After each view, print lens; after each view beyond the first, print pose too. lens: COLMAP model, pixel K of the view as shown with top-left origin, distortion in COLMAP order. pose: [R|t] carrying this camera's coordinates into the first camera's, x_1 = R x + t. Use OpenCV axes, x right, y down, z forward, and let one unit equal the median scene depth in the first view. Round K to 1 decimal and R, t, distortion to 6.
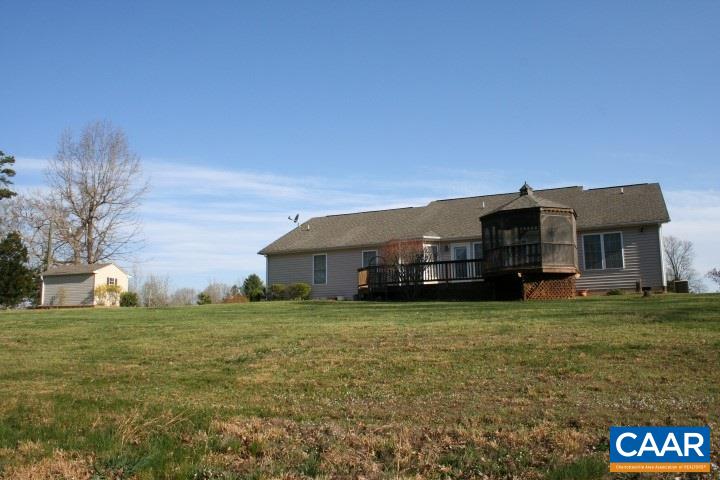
lens RADIAL K [[623.3, 0, 360.0], [0, 623.3, 240.0], [0, 0, 1]] dist [-0.168935, 0.137438]
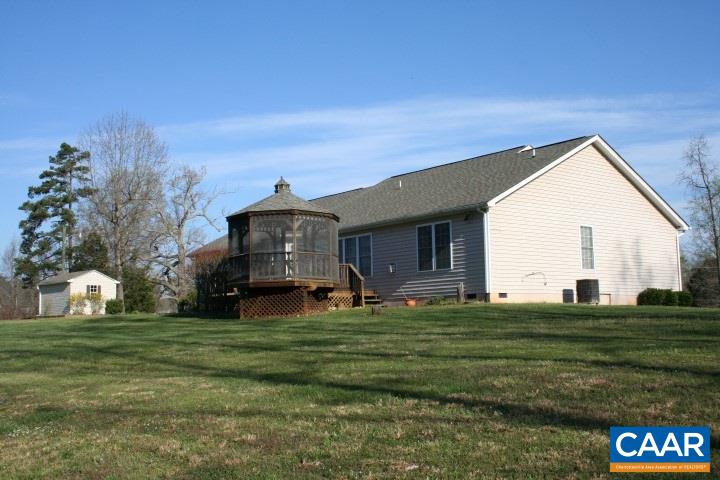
lens RADIAL K [[825.5, 0, 360.0], [0, 825.5, 240.0], [0, 0, 1]] dist [-0.007574, -0.528661]
pose [[0.898989, -0.055028, -0.434501, 0.564352], [0.081162, 0.995824, 0.041809, -0.030662], [0.430385, -0.072851, 0.899701, 0.012566]]
